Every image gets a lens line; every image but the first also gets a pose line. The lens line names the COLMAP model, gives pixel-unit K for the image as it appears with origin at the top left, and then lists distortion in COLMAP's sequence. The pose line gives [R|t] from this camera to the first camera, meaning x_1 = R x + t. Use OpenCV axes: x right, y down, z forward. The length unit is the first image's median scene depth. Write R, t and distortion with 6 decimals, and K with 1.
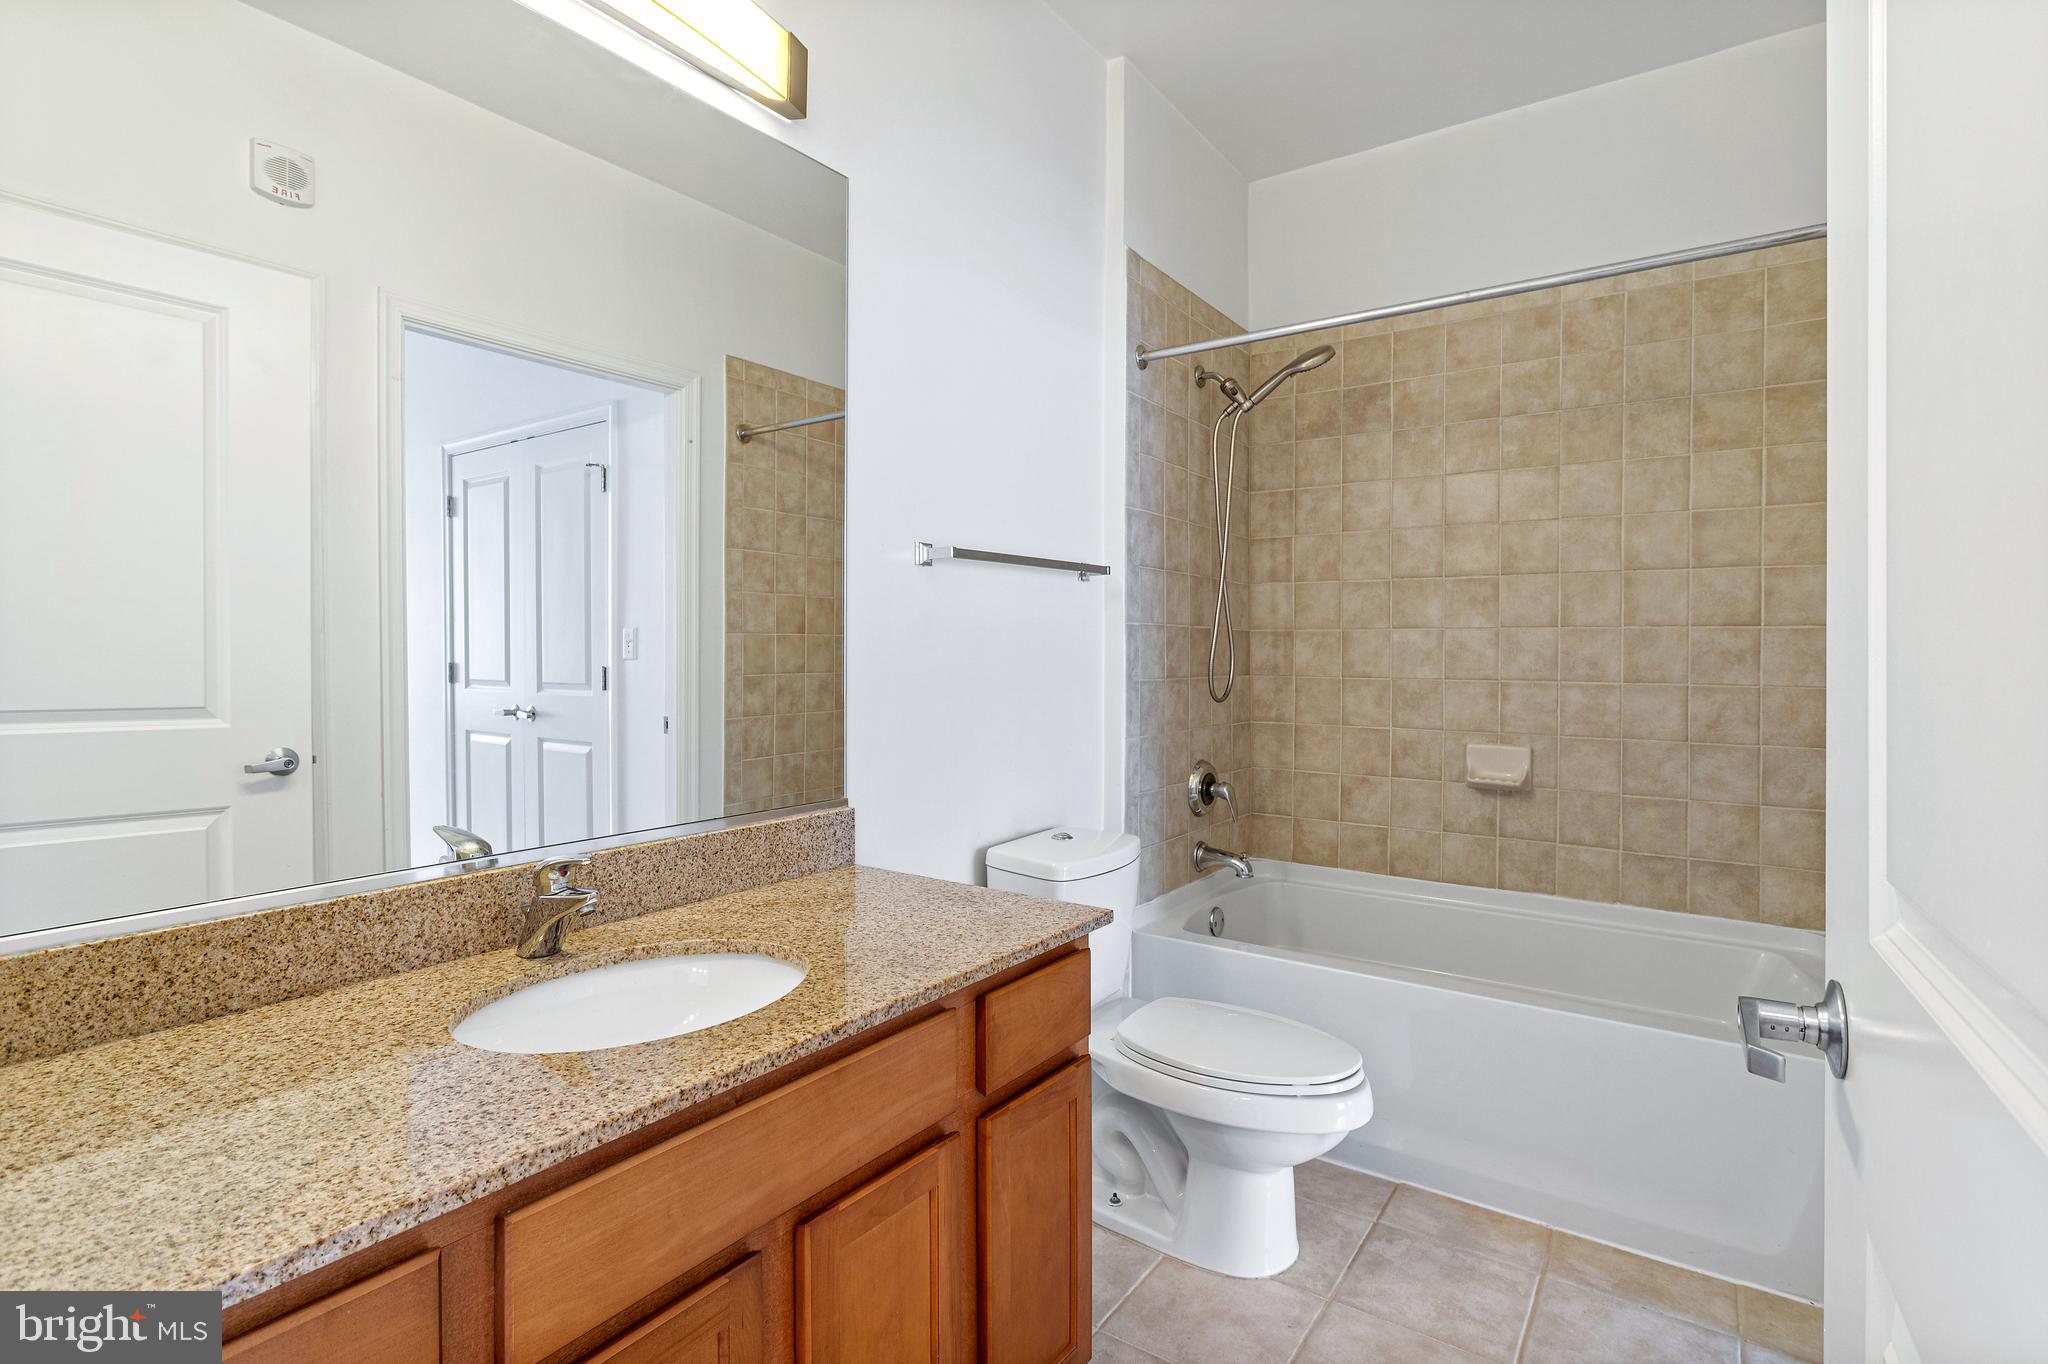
lens RADIAL K [[969.5, 0, 1033.3], [0, 969.5, 660.0], [0, 0, 1]] dist [-0.002425, 0.000722]
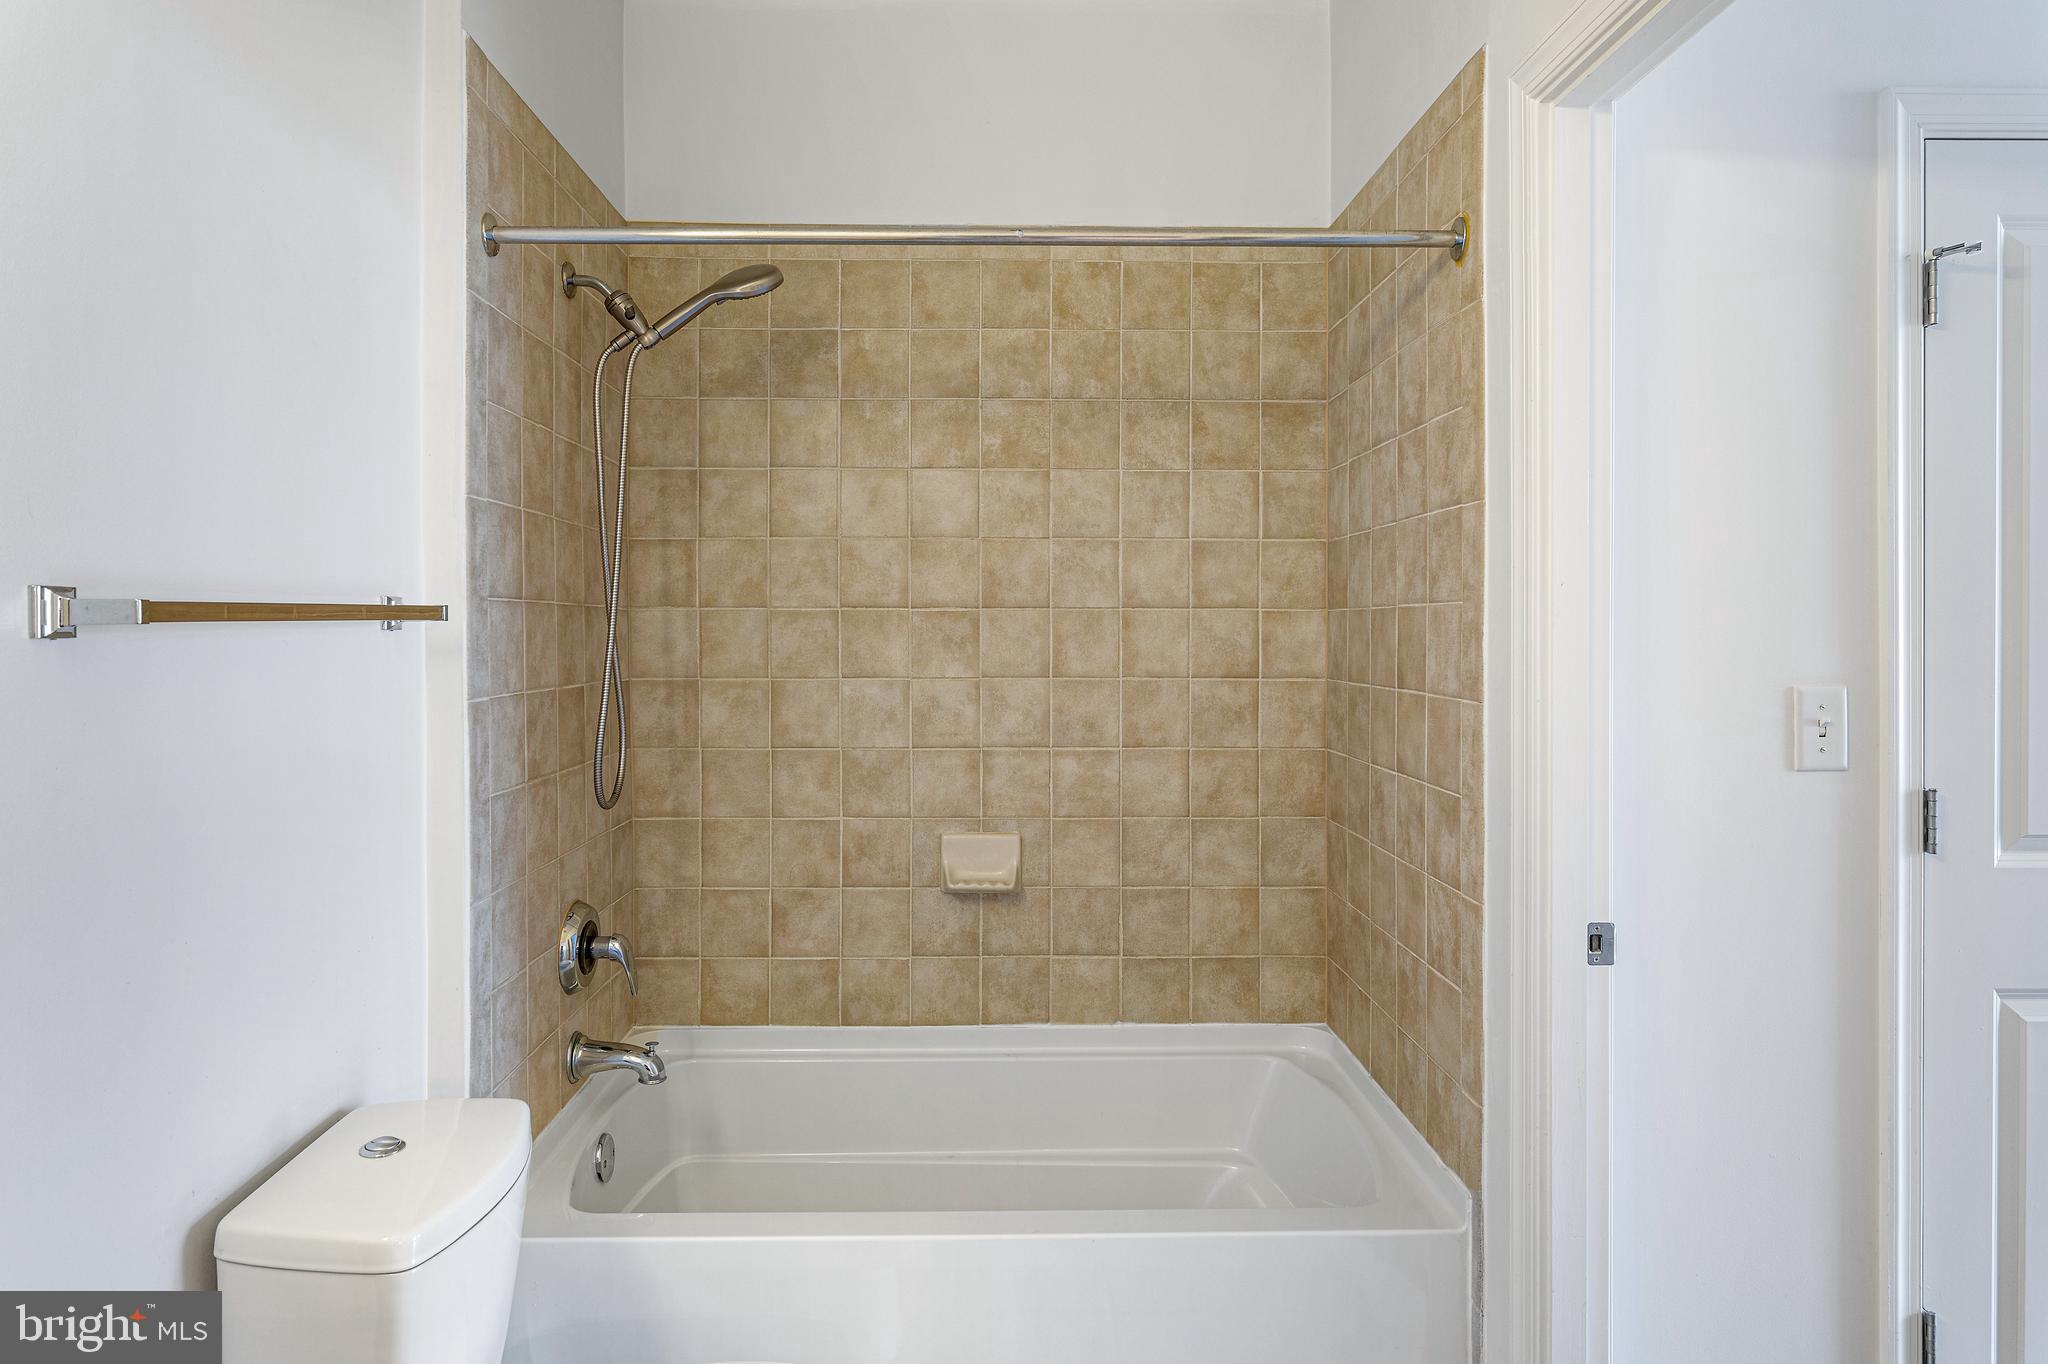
lens RADIAL K [[1245.1, 0, 1018.9], [0, 1245.1, 649.9], [0, 0, 1]] dist [-0.023198, 0.019178]
pose [[0.817009, -0.010107, 0.576536, -0.051870], [0.010692, 0.999940, 0.002379, -0.058312], [-0.576526, 0.004220, 0.817068, 0.198519]]
